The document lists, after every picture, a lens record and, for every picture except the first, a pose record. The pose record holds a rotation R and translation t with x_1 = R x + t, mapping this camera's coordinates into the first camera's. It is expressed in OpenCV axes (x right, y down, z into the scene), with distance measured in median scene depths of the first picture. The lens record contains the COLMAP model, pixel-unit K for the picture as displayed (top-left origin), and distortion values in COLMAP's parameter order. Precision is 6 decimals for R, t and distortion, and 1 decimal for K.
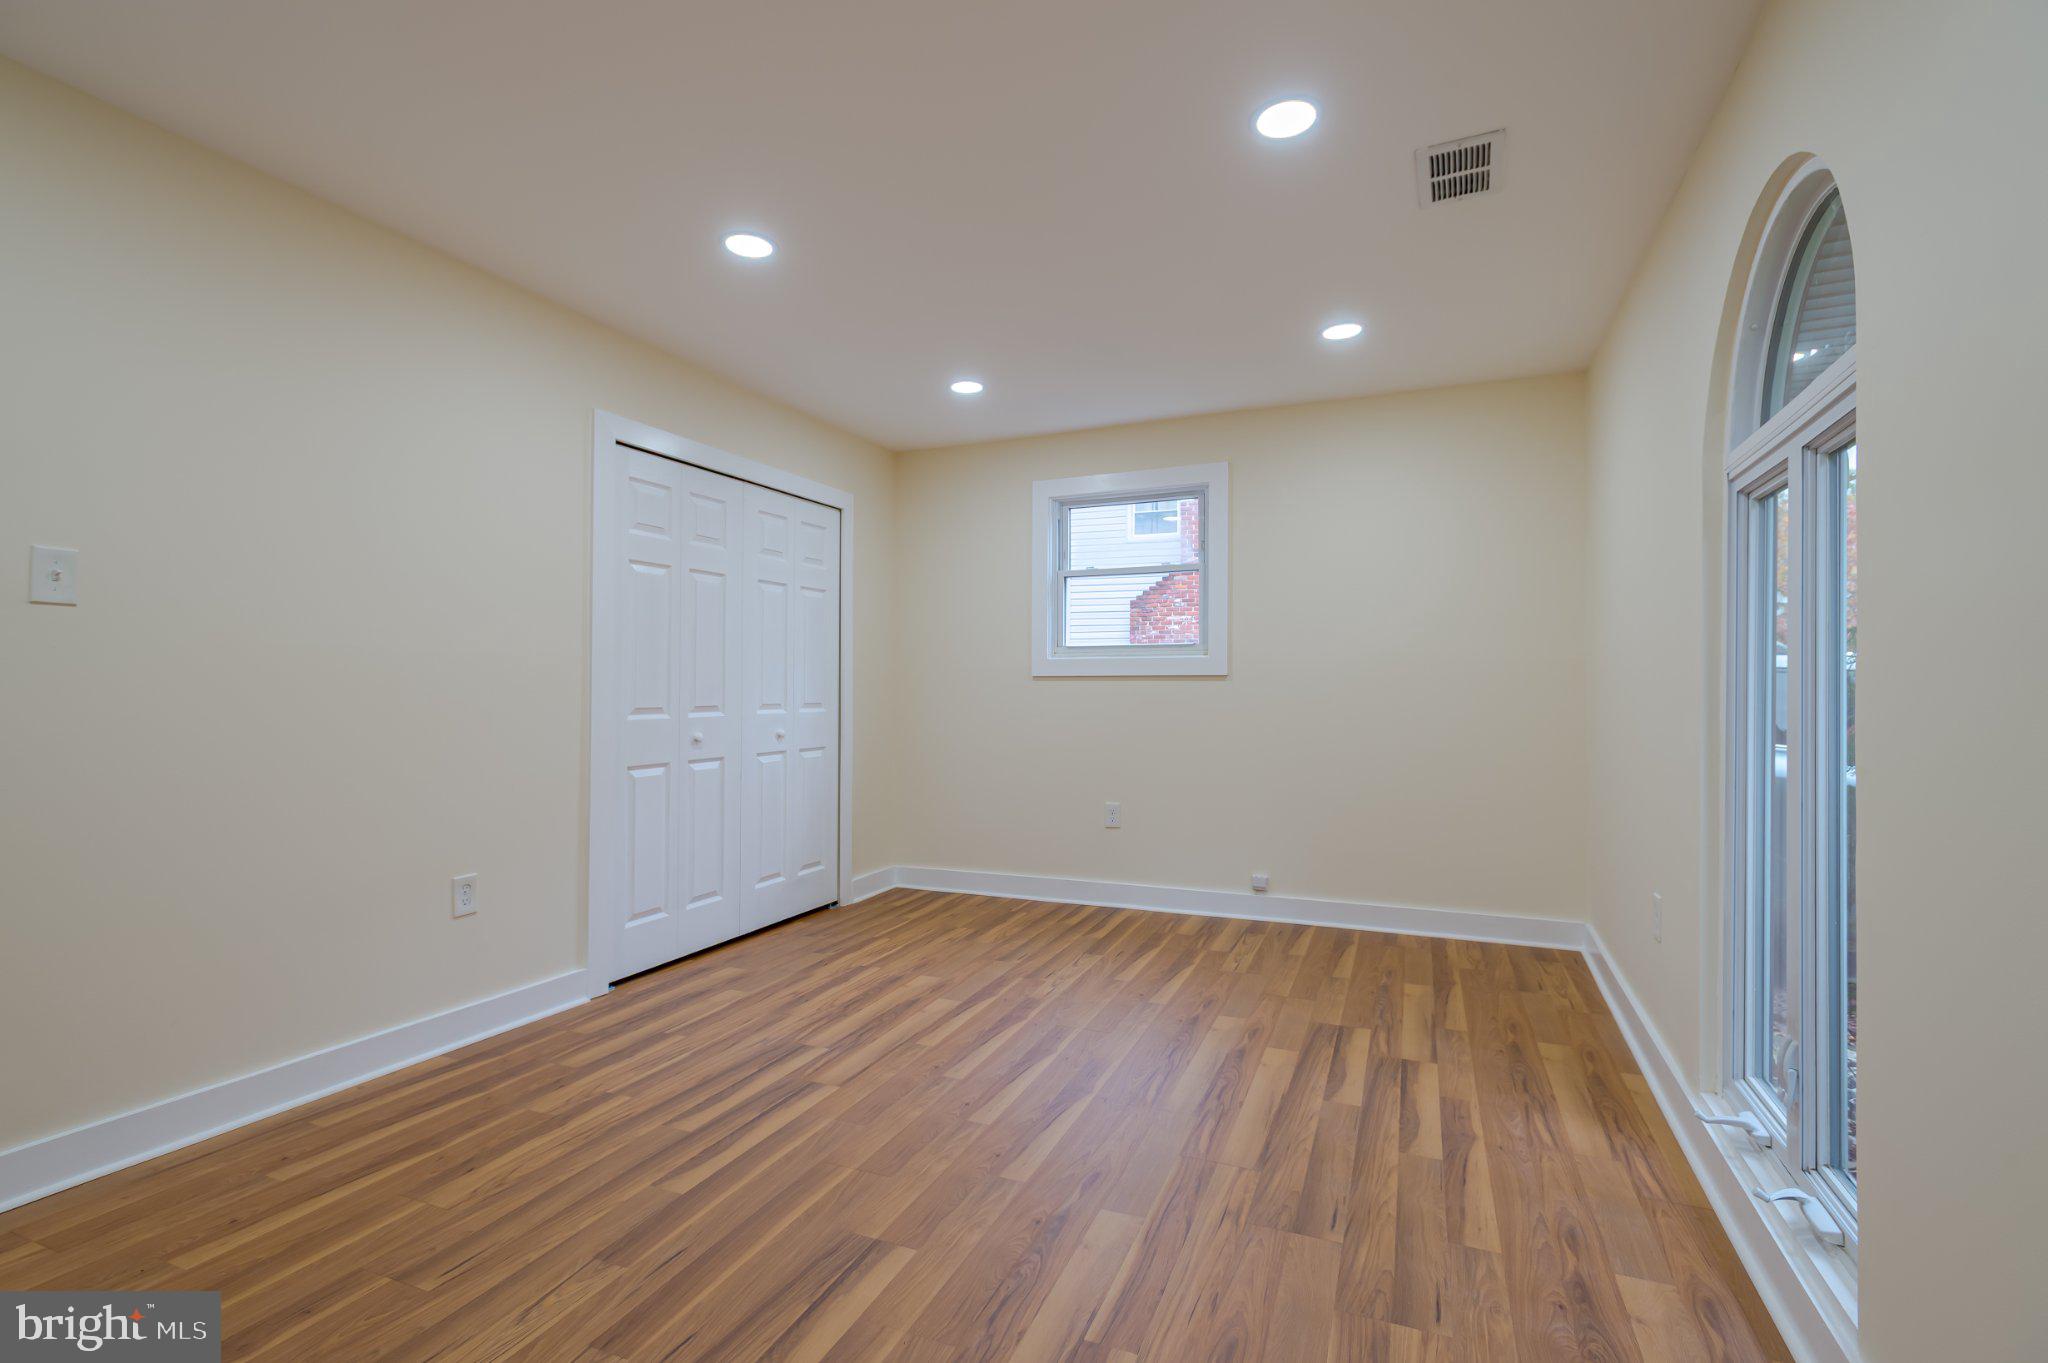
lens RADIAL K [[957.7, 0, 1023.4], [0, 957.7, 678.6], [0, 0, 1]] dist [0.017491, -0.005336]
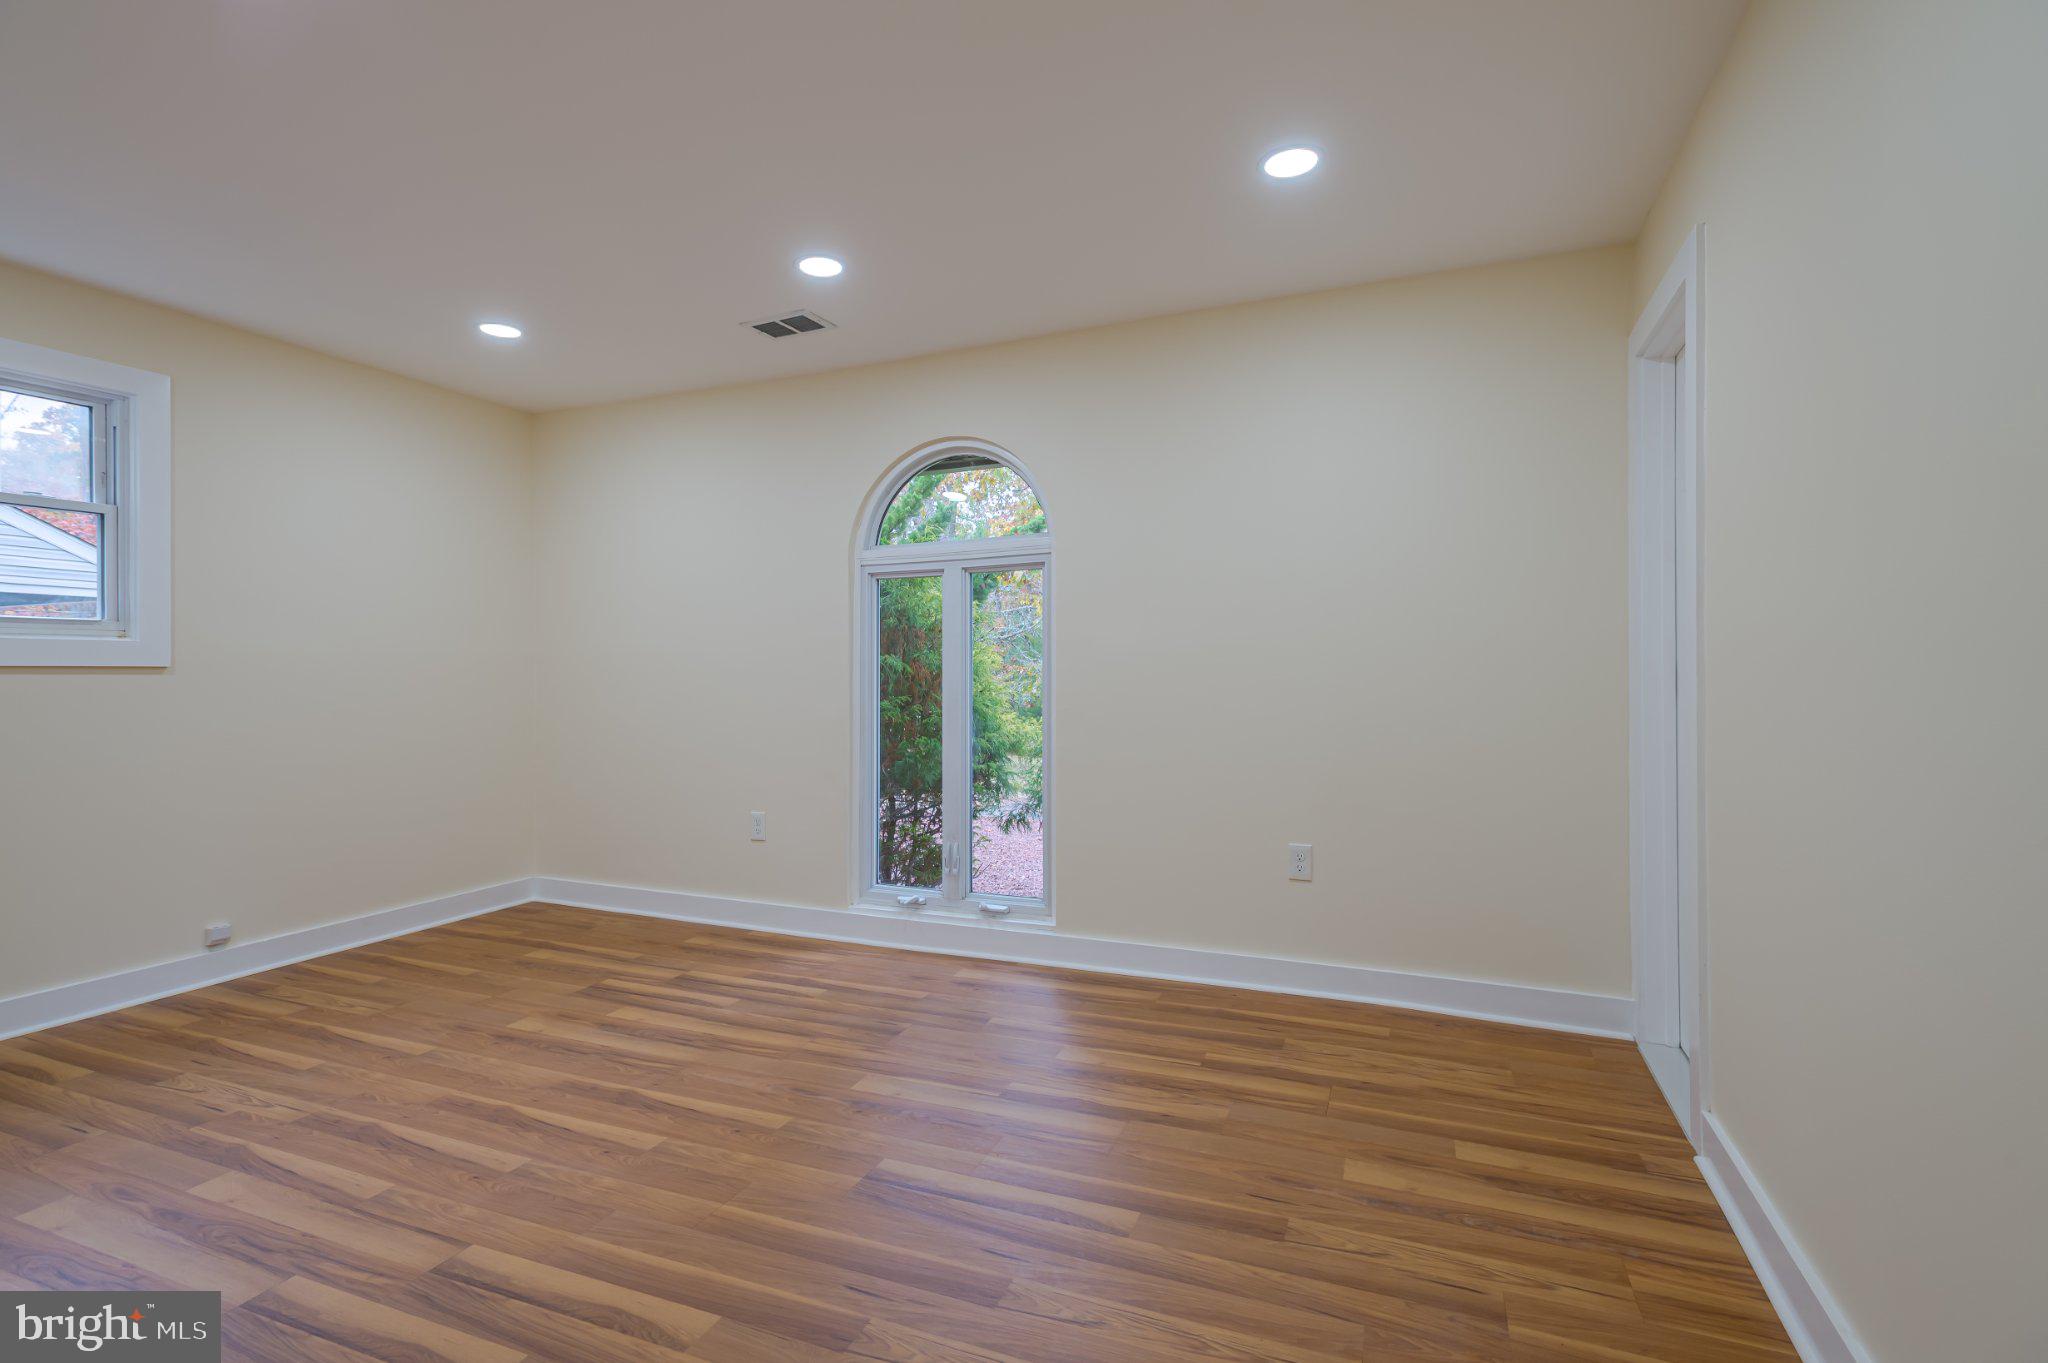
lens RADIAL K [[957.7, 0, 1023.5], [0, 957.7, 681.5], [0, 0, 1]] dist [0.017491, -0.005336]
pose [[-0.020046, -0.003889, 0.999791, -0.784230], [-0.002894, 0.999988, 0.003832, 0.004767], [-0.999795, -0.002816, -0.020057, 0.524284]]
